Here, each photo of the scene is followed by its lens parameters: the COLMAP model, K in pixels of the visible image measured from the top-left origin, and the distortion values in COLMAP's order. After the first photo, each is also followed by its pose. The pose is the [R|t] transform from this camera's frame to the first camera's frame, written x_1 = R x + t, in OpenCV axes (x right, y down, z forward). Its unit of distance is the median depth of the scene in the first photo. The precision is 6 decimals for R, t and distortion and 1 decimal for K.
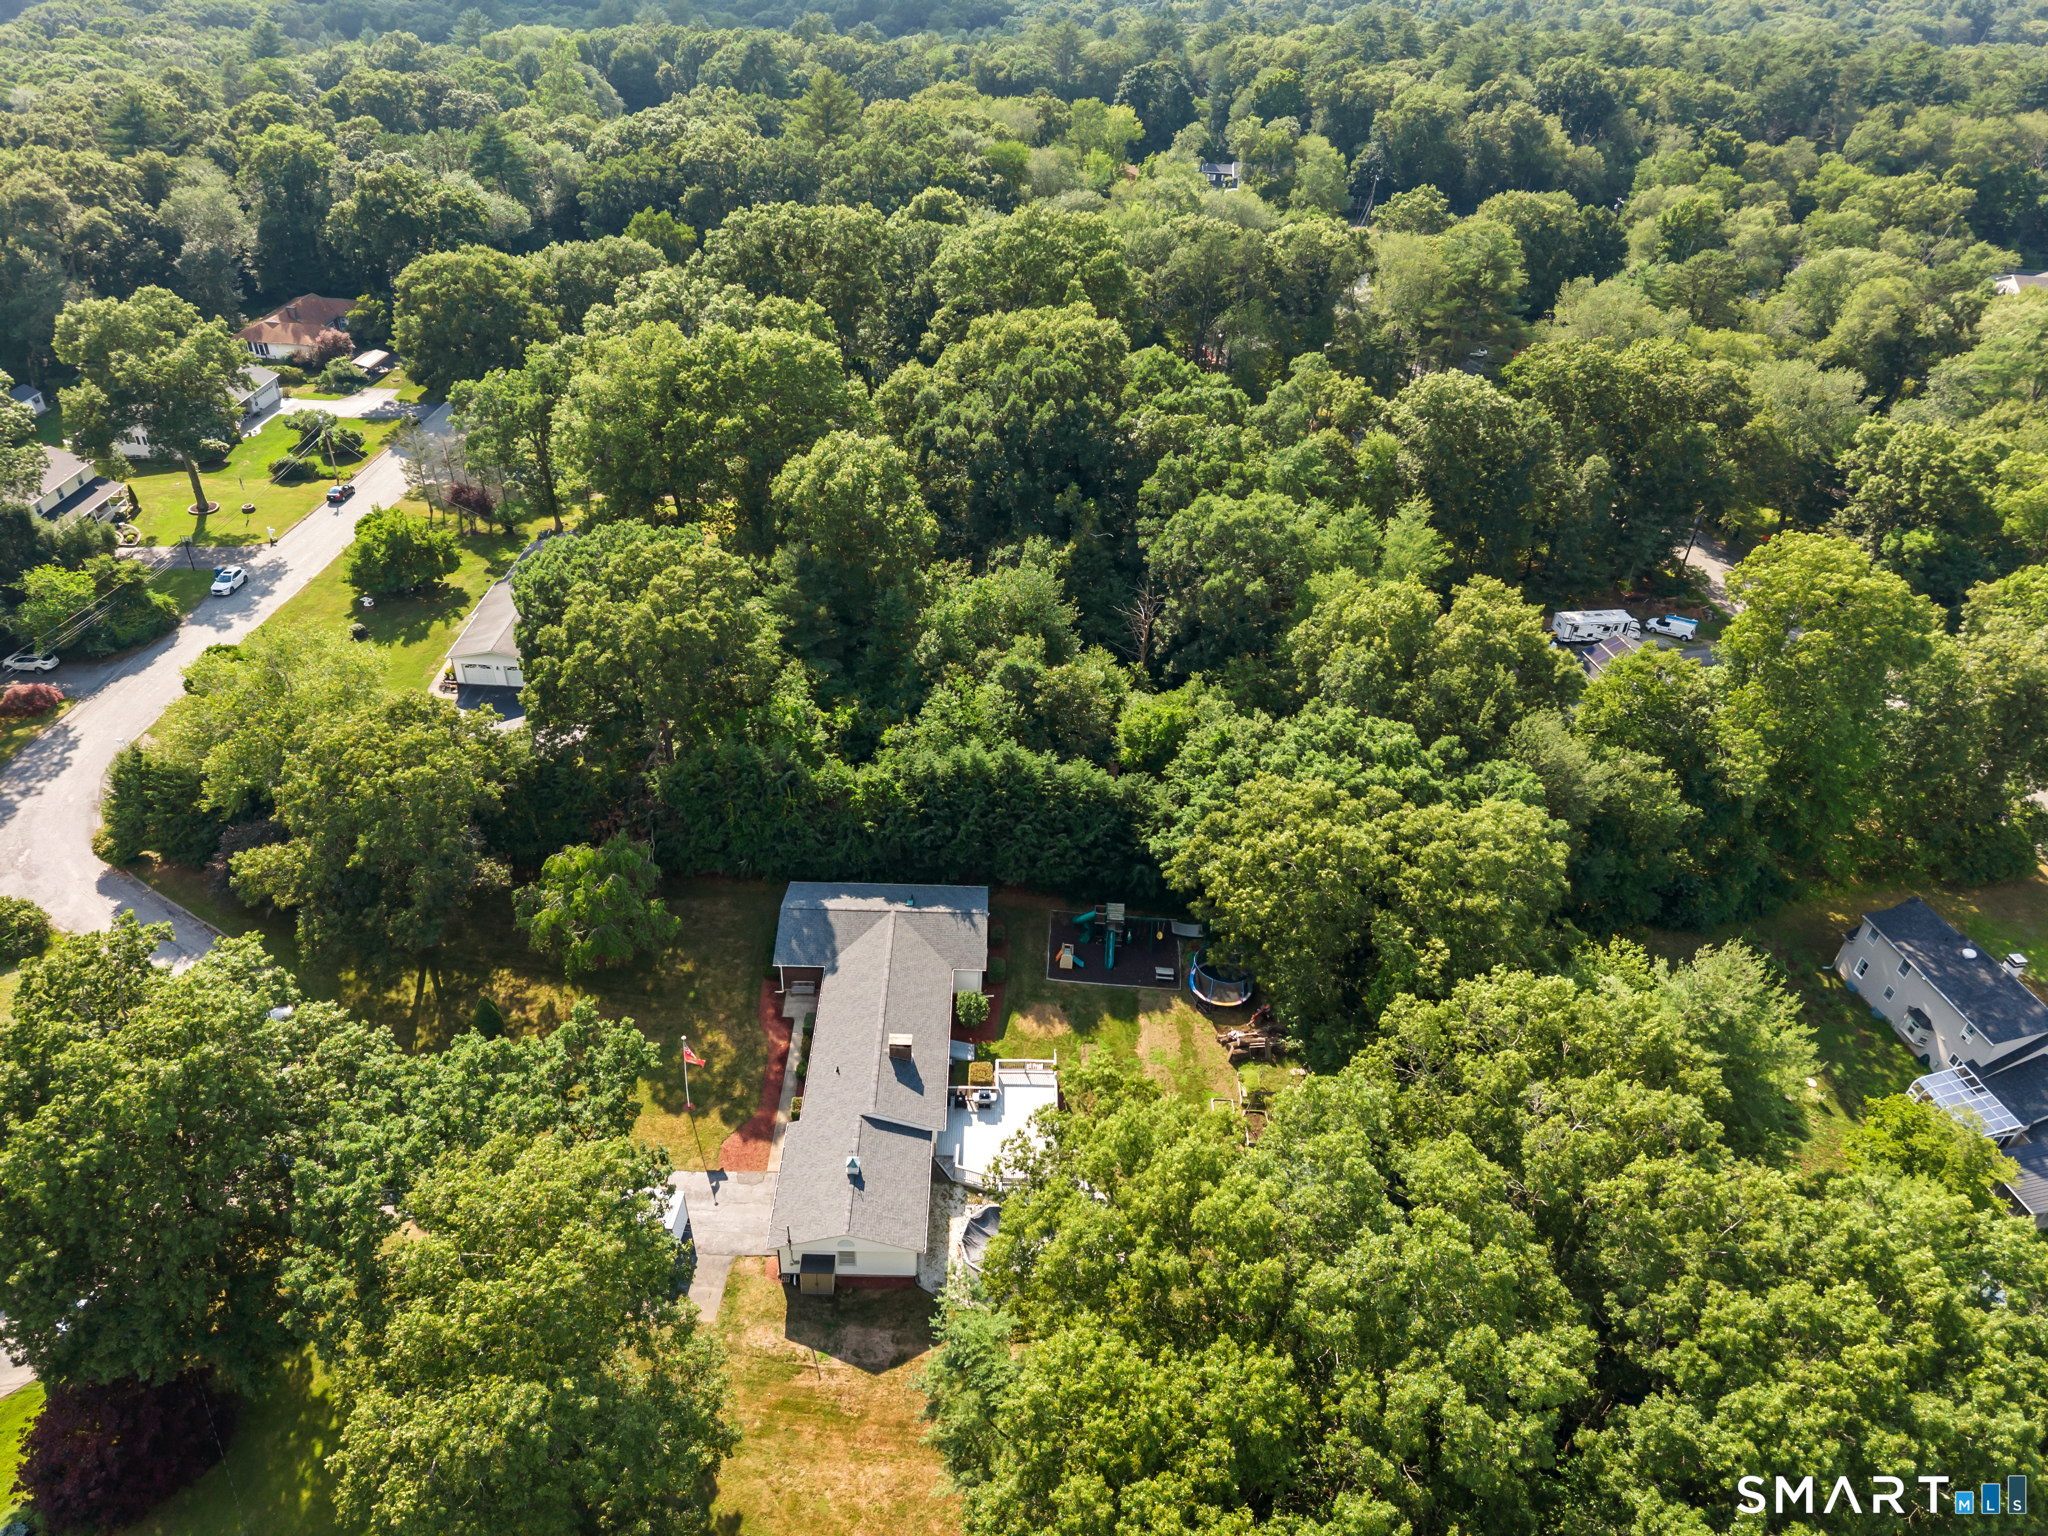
lens RADIAL K [[1387.5, 0, 1028.6], [0, 1387.5, 784.0], [0, 0, 1]] dist [0.094905, -0.107020]
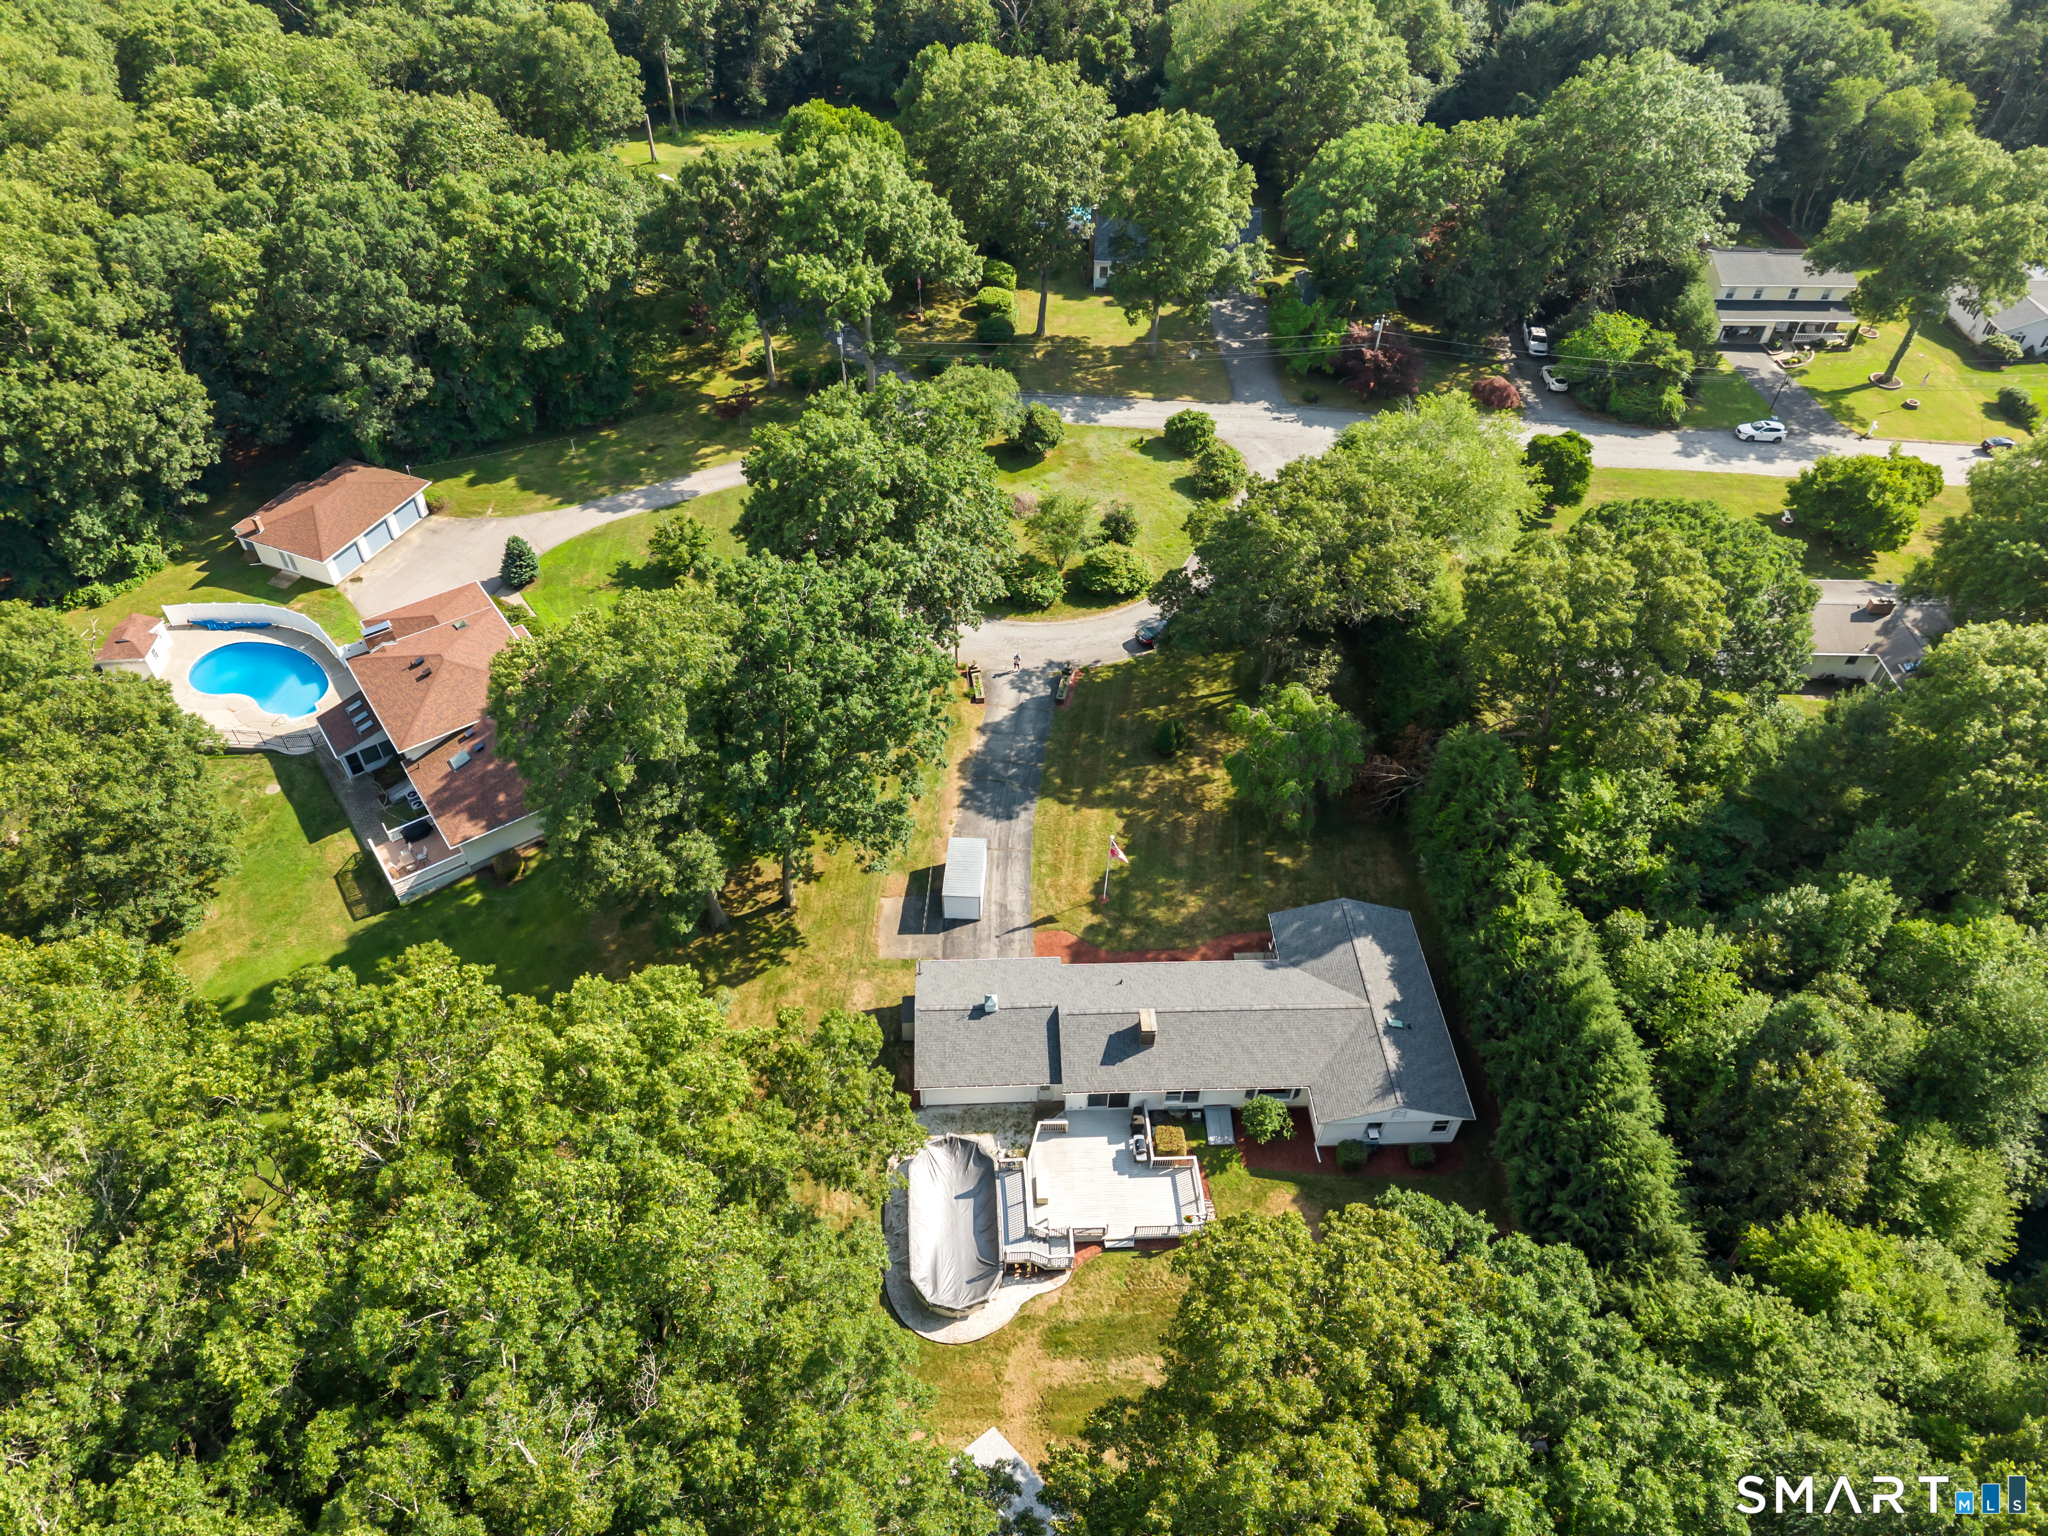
lens RADIAL K [[1387.5, 0, 1028.6], [0, 1387.5, 784.0], [0, 0, 1]] dist [0.094905, -0.107020]
pose [[0.038016, 0.659546, -0.750702, 0.435602], [-0.573546, 0.629583, 0.524090, -0.310743], [0.818291, 0.410638, 0.402214, 0.473938]]
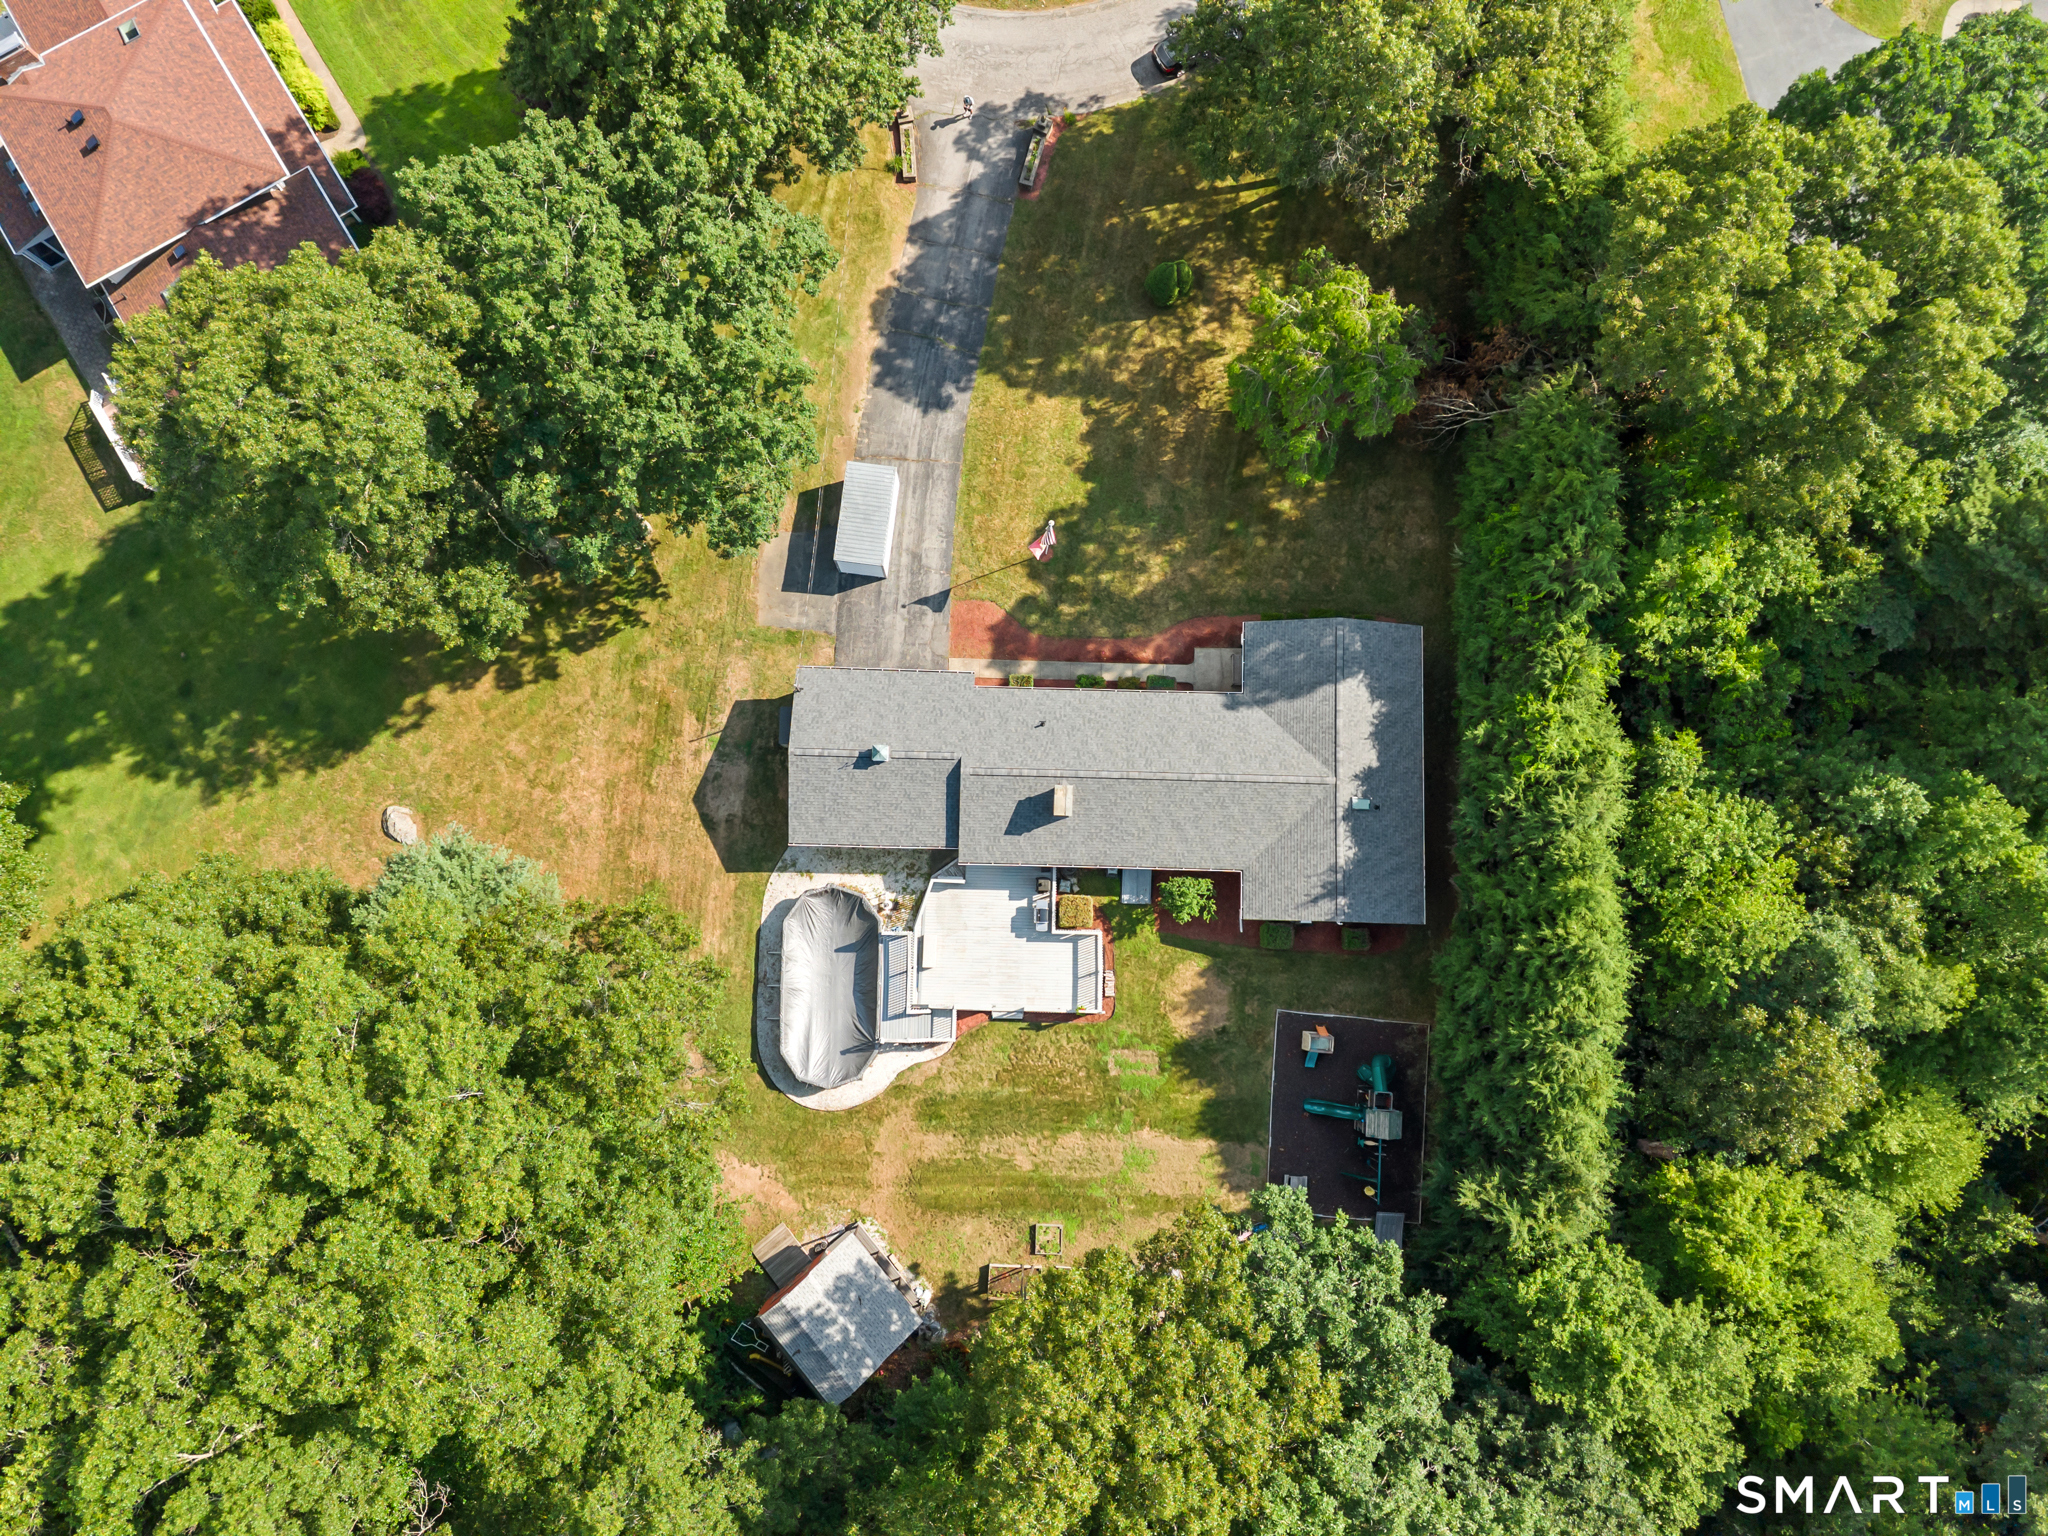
lens RADIAL K [[1387.5, 0, 1028.6], [0, 1387.5, 784.0], [0, 0, 1]] dist [0.094905, -0.107020]
pose [[-0.039911, 0.986202, -0.160665, 0.019390], [-0.580275, 0.108024, 0.807224, -0.378337], [0.813442, 0.125447, 0.567957, 0.513496]]
